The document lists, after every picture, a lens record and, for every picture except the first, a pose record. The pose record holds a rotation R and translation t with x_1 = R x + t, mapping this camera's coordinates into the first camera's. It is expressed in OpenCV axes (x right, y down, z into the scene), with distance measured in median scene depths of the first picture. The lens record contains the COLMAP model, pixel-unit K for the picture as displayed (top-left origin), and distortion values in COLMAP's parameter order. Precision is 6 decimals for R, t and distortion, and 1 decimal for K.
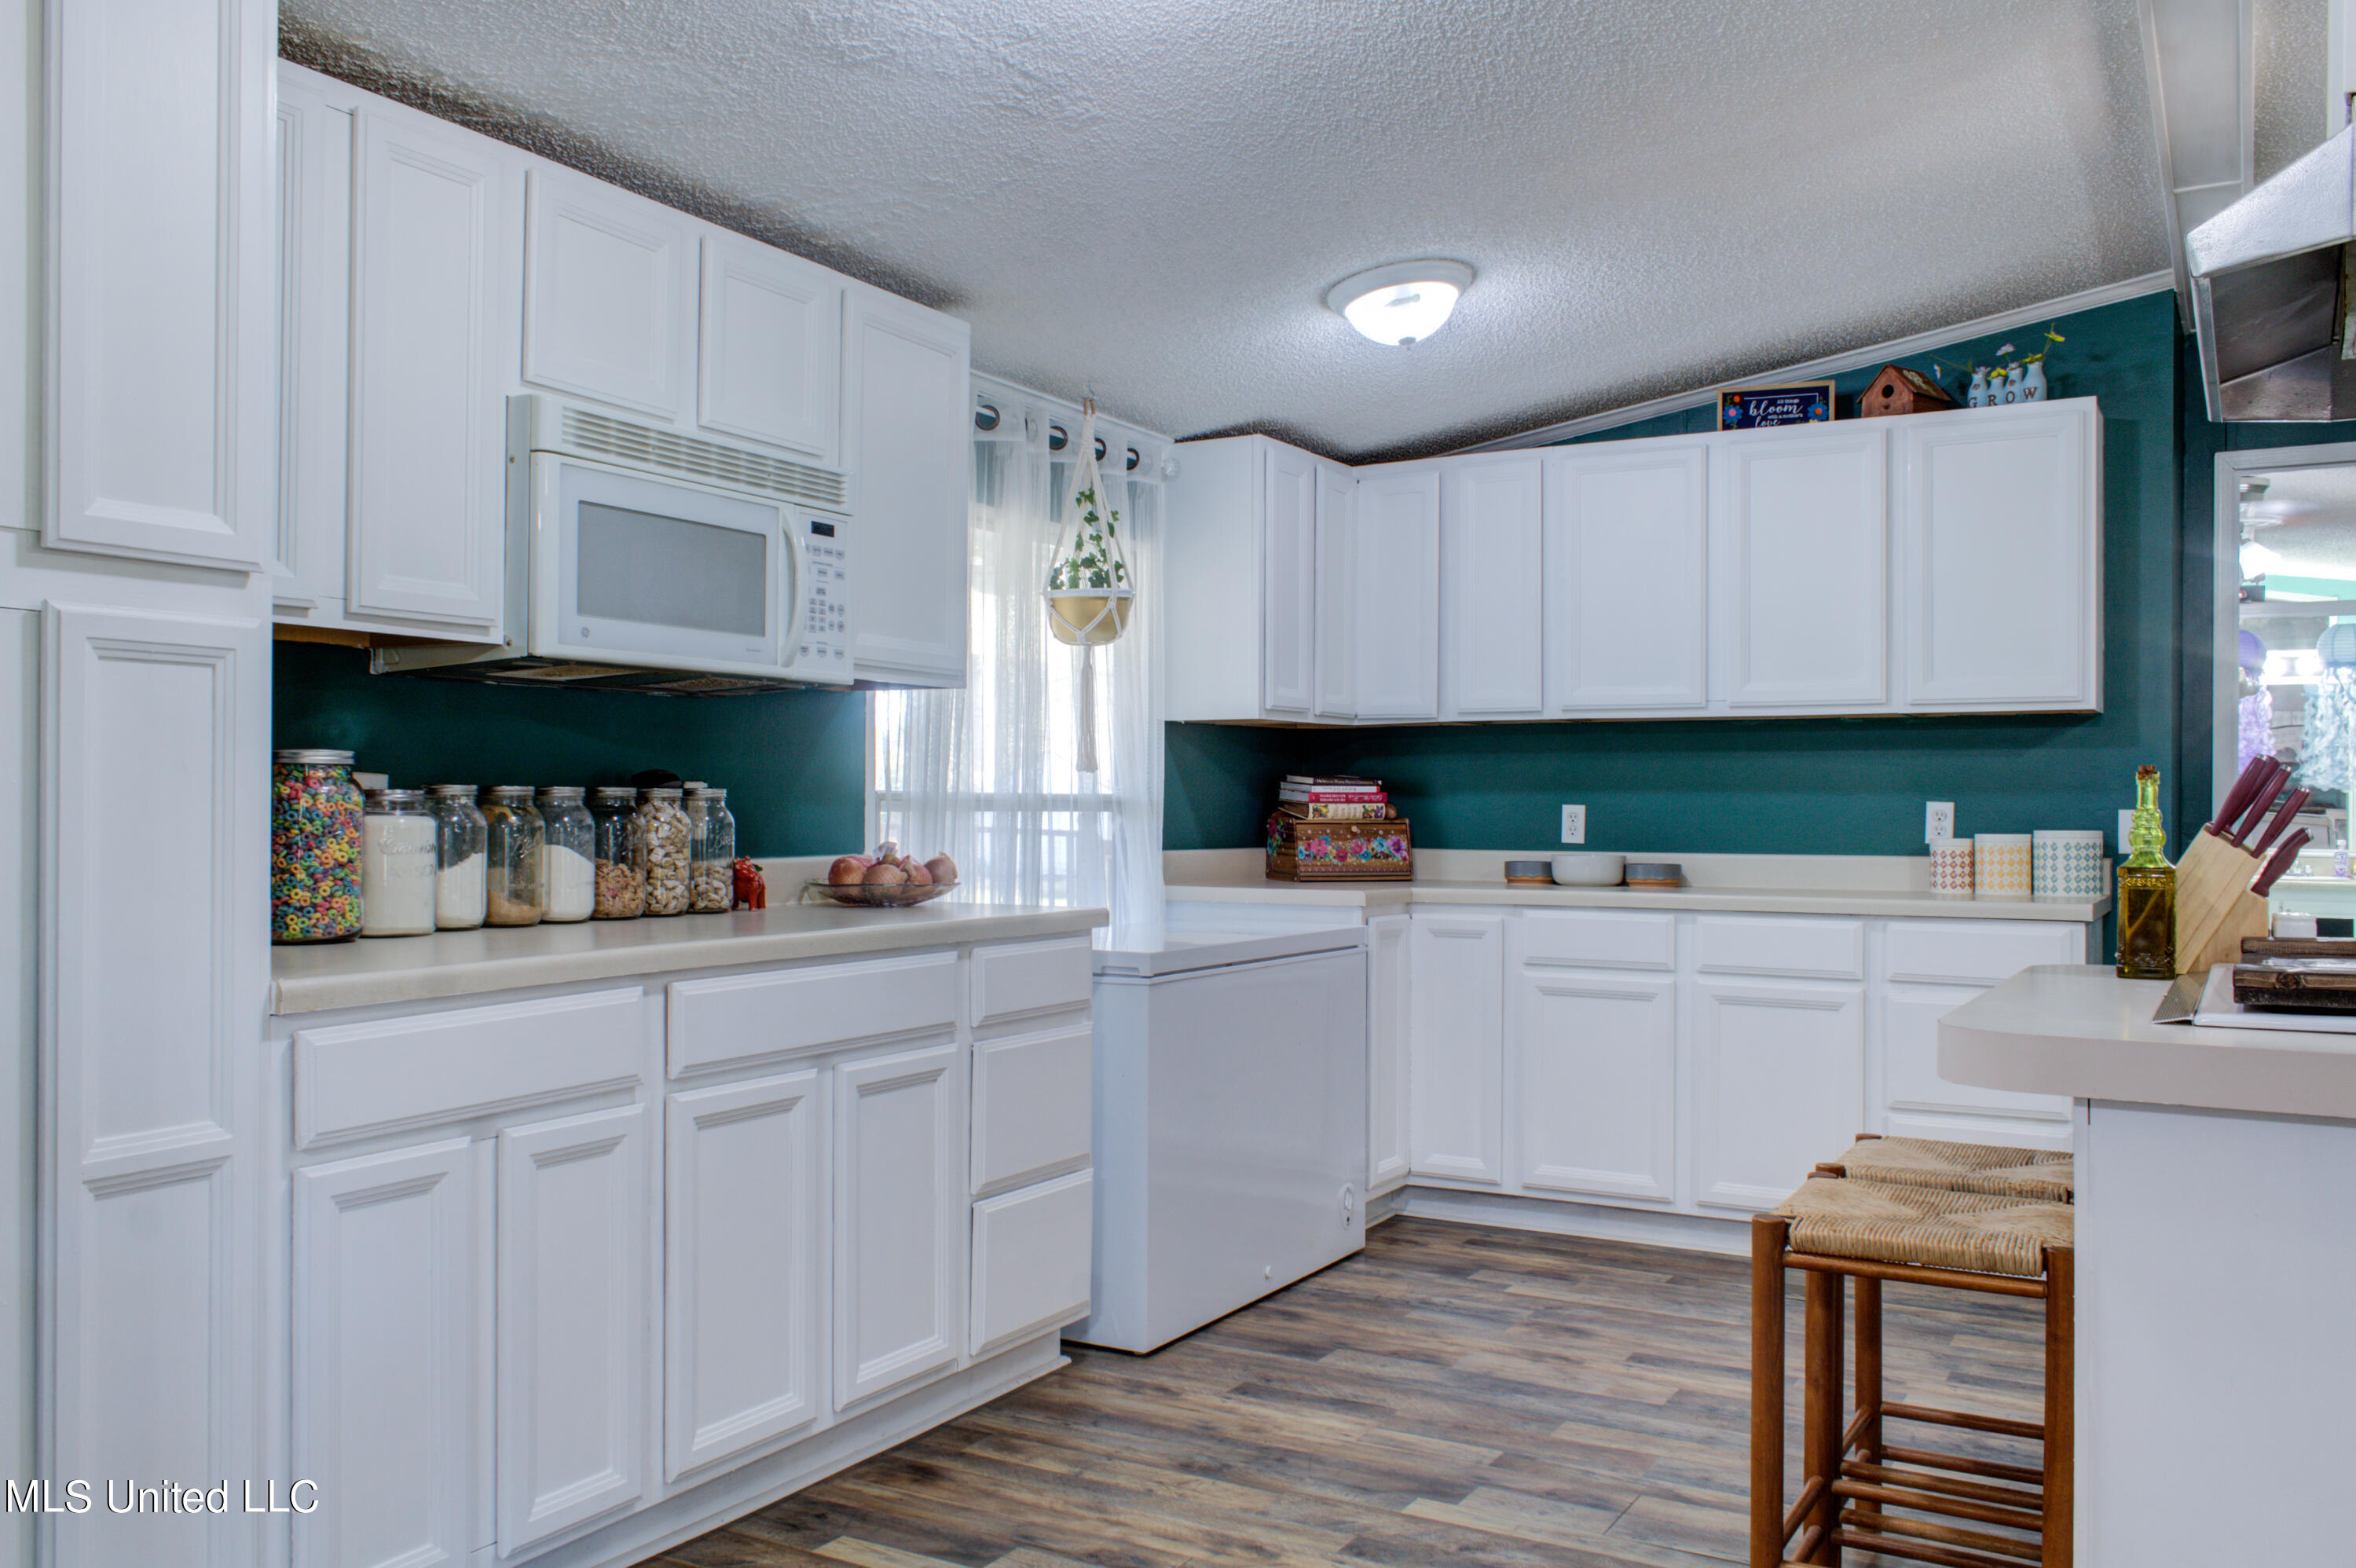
lens RADIAL K [[1897.7, 0, 1161.4], [0, 1897.7, 788.6], [0, 0, 1]] dist [0.003329, -0.004136]
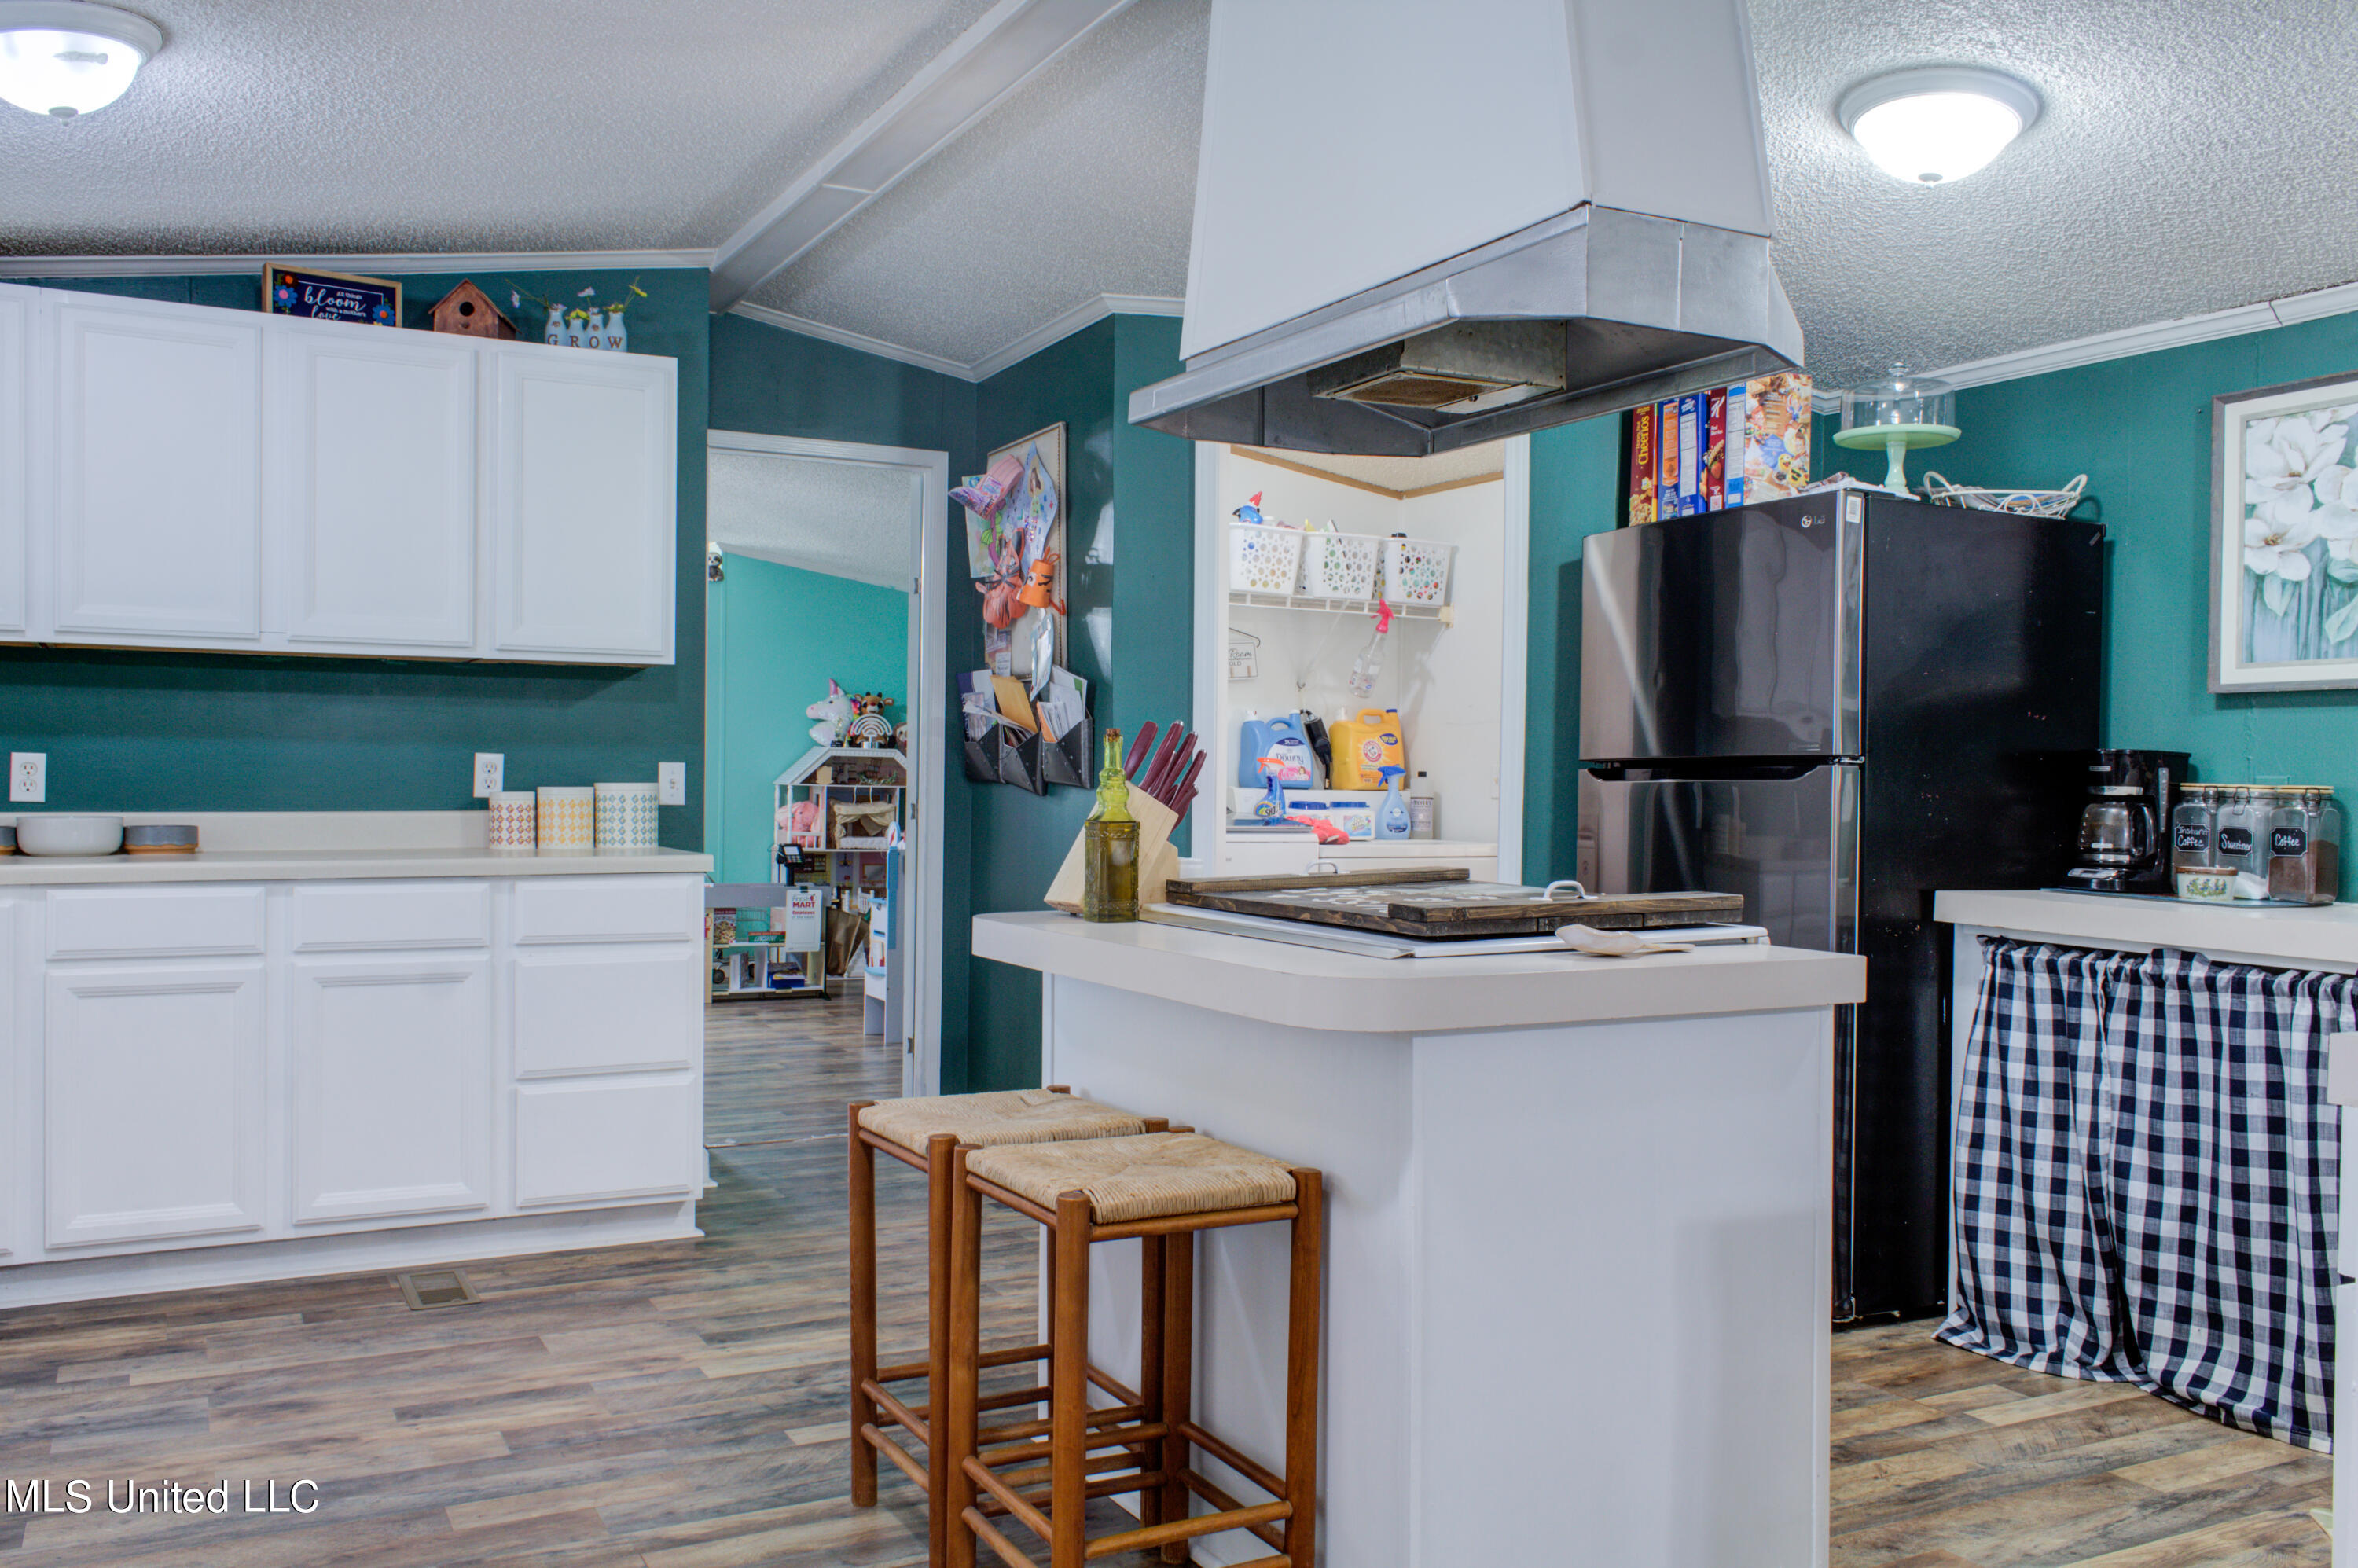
lens RADIAL K [[1899.3, 0, 1162.3], [0, 1899.3, 788.6], [0, 0, 1]] dist [0.003329, -0.004136]
pose [[0.531264, -0.007931, 0.847169, -0.229491], [-0.017015, 0.999655, 0.020029, -0.000040], [-0.847035, -0.025055, 0.530946, 0.222170]]
